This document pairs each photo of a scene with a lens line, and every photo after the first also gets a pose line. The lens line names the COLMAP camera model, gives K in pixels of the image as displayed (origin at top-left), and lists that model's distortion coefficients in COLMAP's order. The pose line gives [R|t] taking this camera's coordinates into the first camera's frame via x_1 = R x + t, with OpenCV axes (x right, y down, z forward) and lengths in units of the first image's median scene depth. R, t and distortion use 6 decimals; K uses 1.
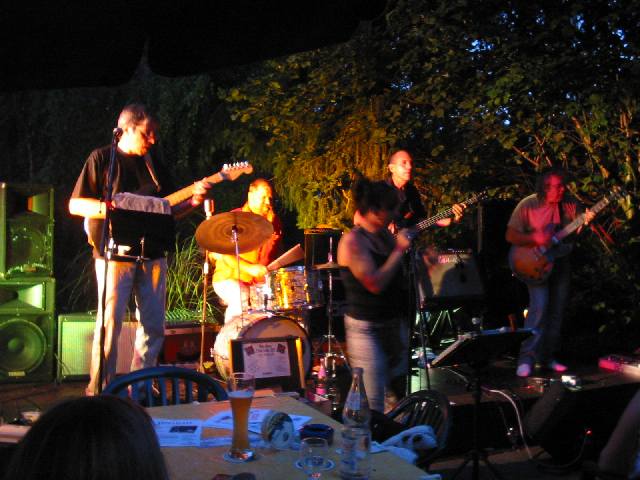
lens RADIAL K [[772.3, 0, 320.1], [0, 772.3, 240.8], [0, 0, 1]] dist [-0.098914, 0.000000]
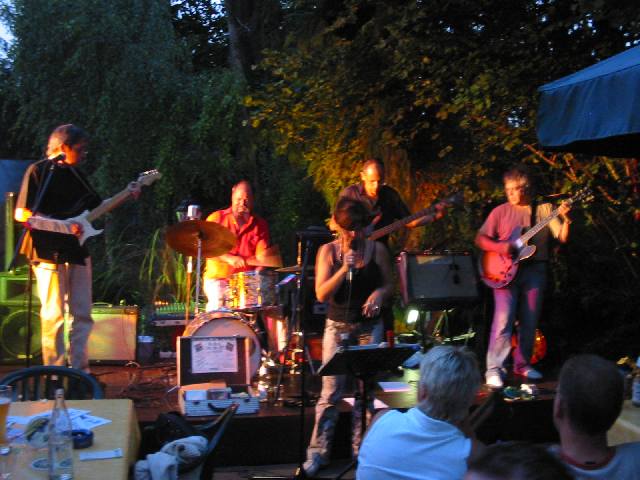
lens RADIAL K [[772.3, 0, 319.7], [0, 772.3, 238.0], [0, 0, 1]] dist [-0.098914, 0.000000]
pose [[0.977195, 0.015534, -0.211776, 0.291018], [-0.008805, 0.999427, 0.032680, -0.049243], [0.212162, -0.030069, 0.976772, -0.035755]]
